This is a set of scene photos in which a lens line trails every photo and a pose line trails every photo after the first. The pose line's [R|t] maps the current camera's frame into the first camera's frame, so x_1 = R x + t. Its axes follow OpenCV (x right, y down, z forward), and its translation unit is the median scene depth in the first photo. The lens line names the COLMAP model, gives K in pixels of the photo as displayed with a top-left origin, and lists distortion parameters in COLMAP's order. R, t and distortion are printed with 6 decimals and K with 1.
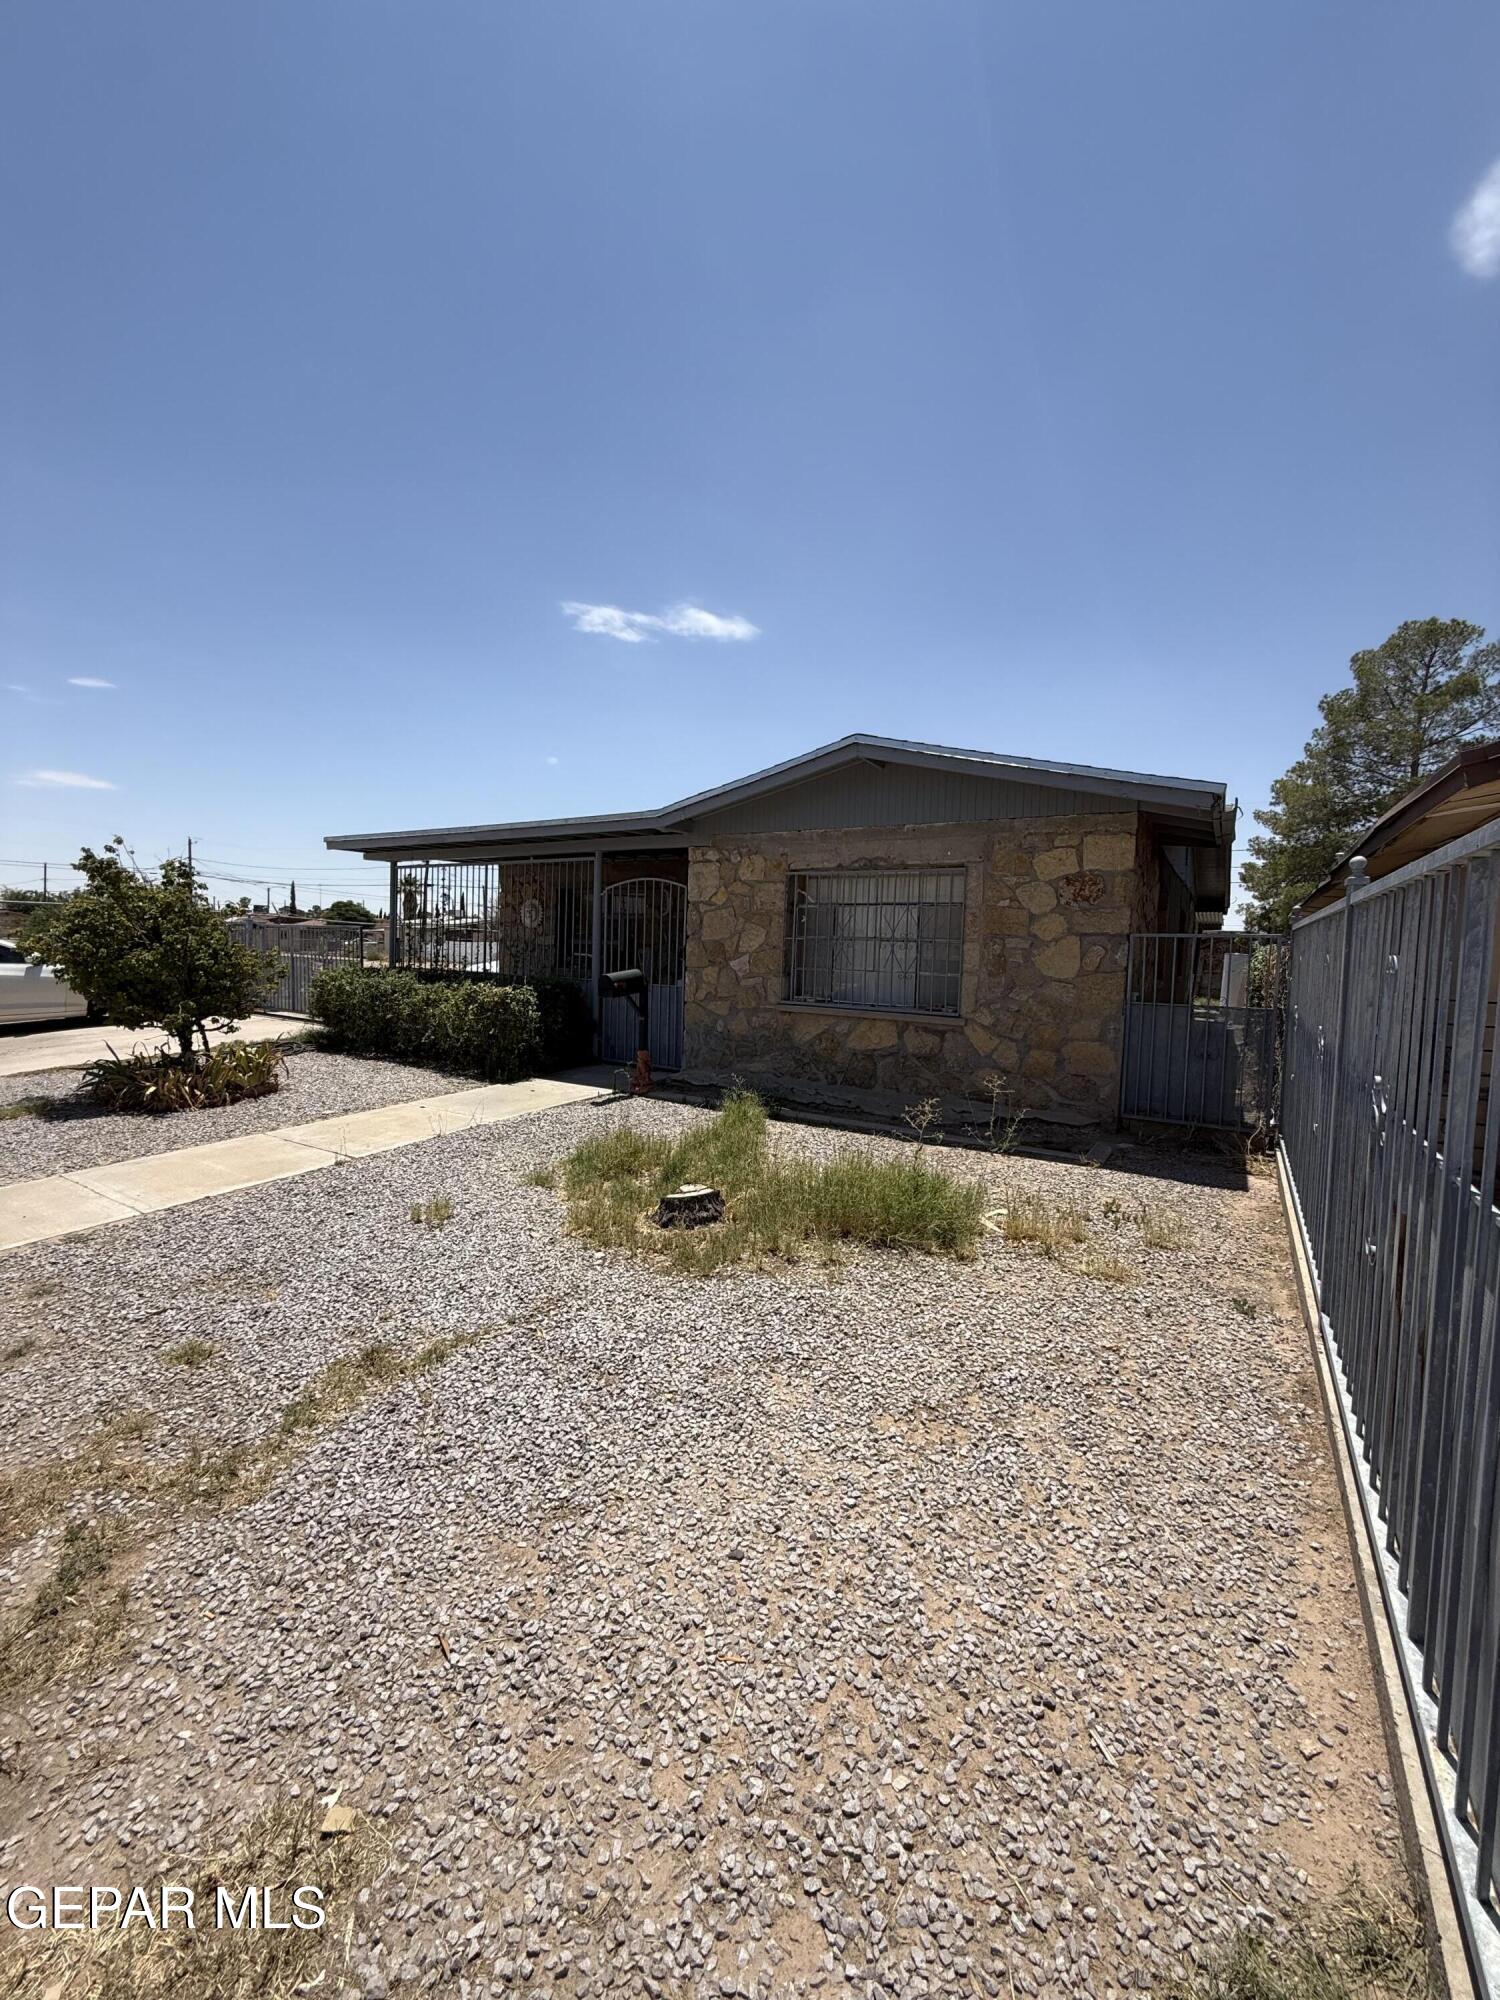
lens RADIAL K [[795.9, 0, 748.6], [0, 795.9, 1000.1], [0, 0, 1]] dist [-0.002378, 0.000330]
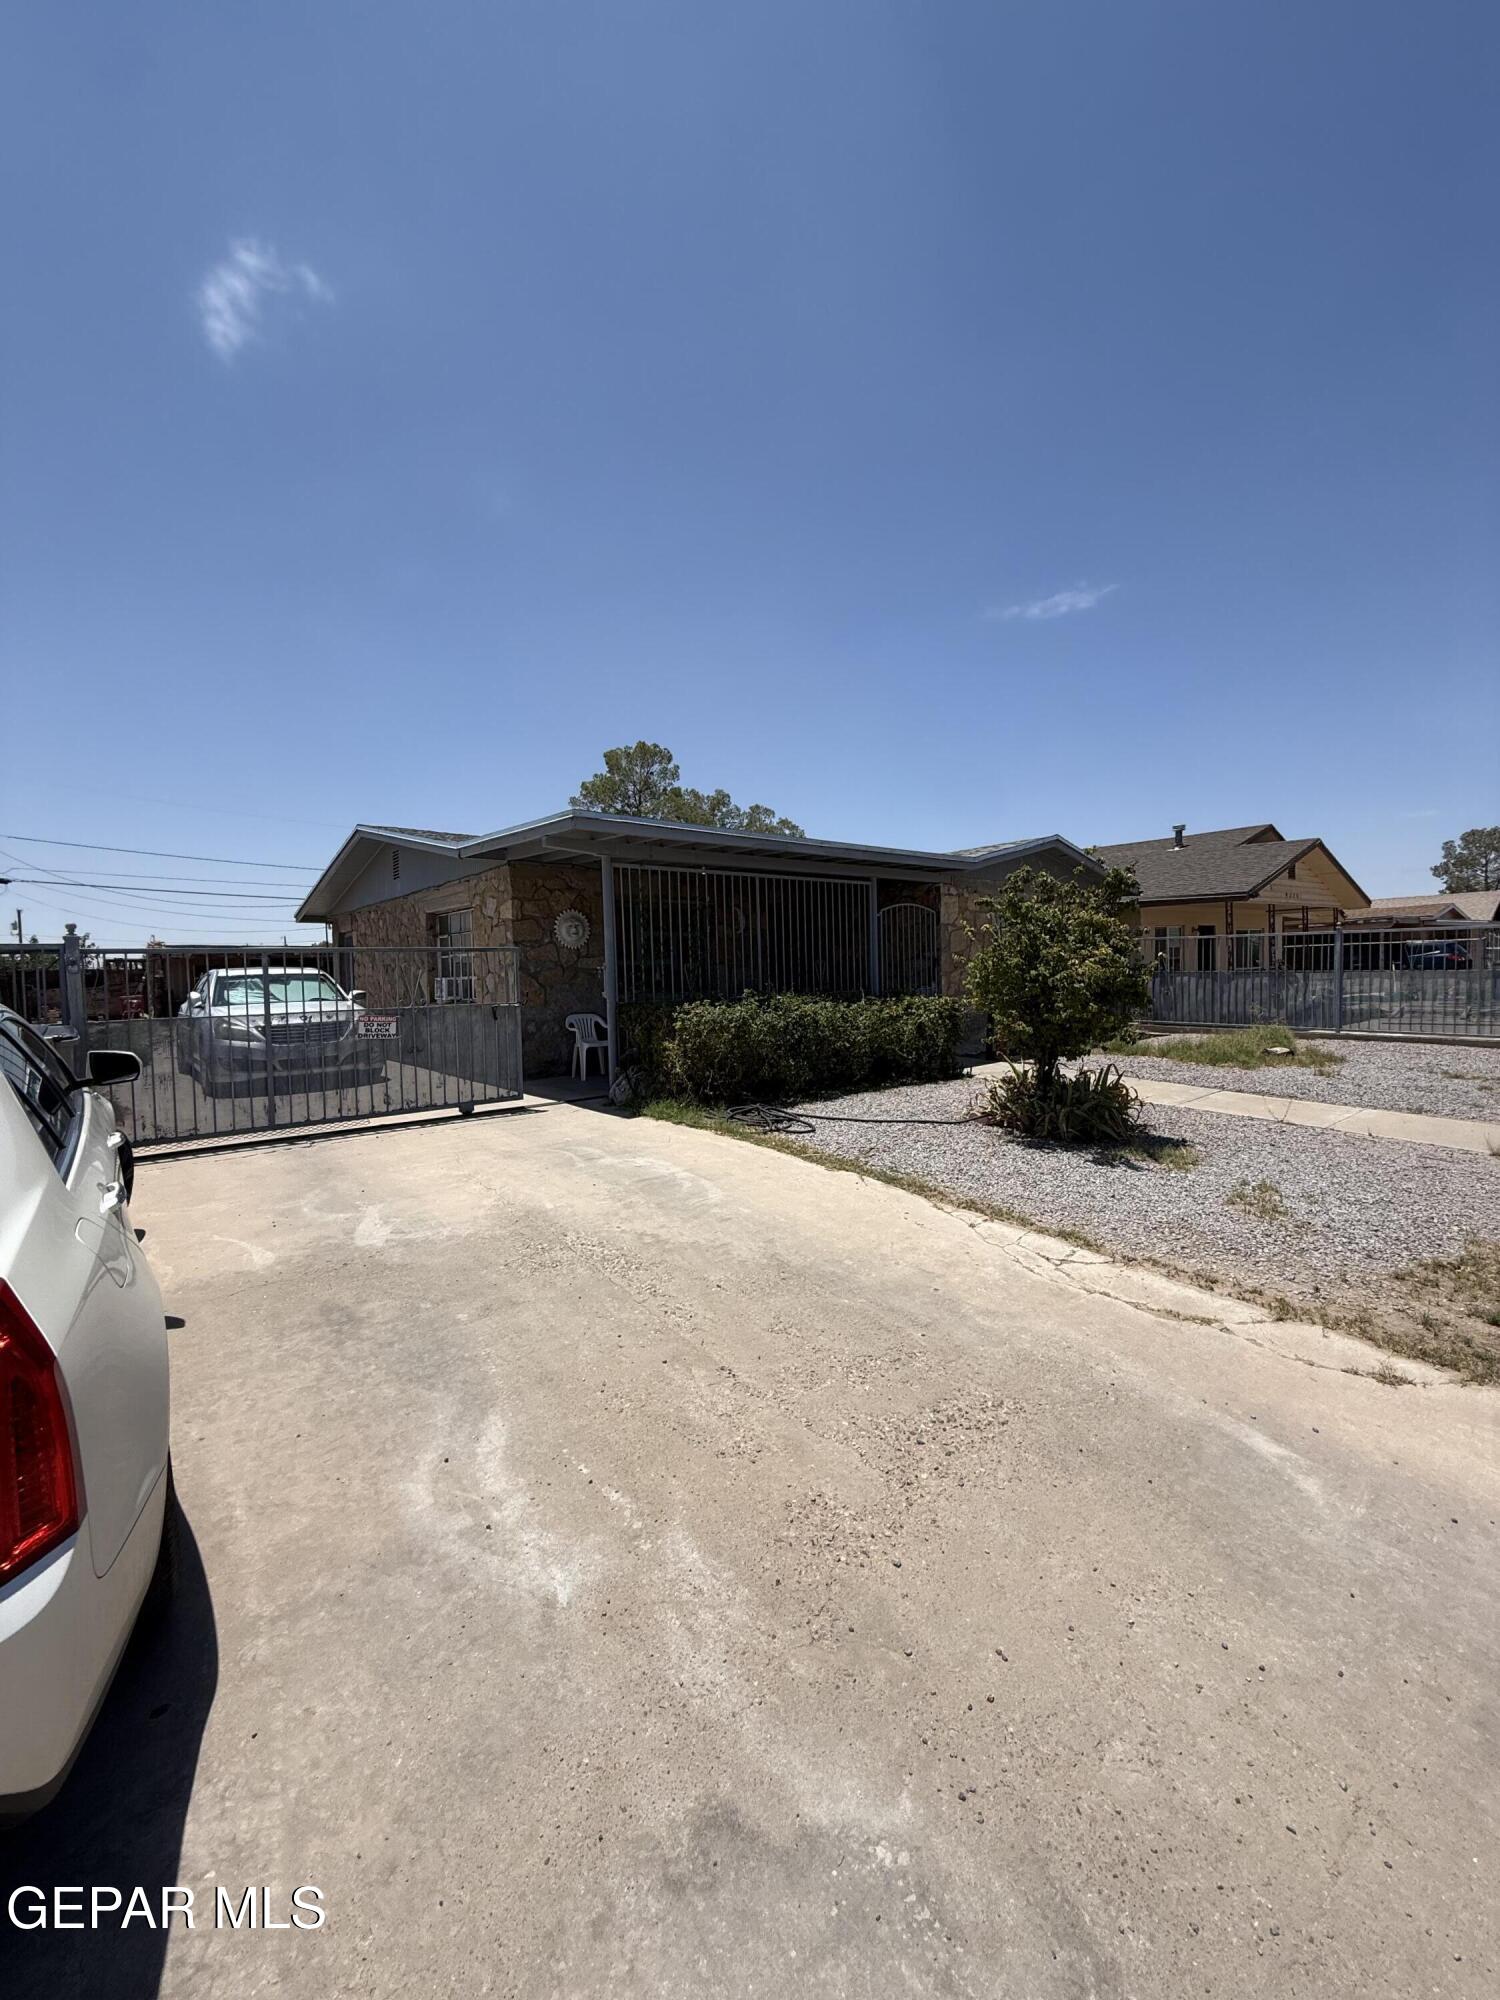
lens RADIAL K [[795.9, 0, 748.6], [0, 795.9, 1000.1], [0, 0, 1]] dist [-0.002378, 0.000330]
pose [[0.318648, -0.074728, 0.944923, -2.468504], [0.090972, 0.994697, 0.047986, -0.159146], [-0.943498, 0.070671, 0.323756, 1.526956]]
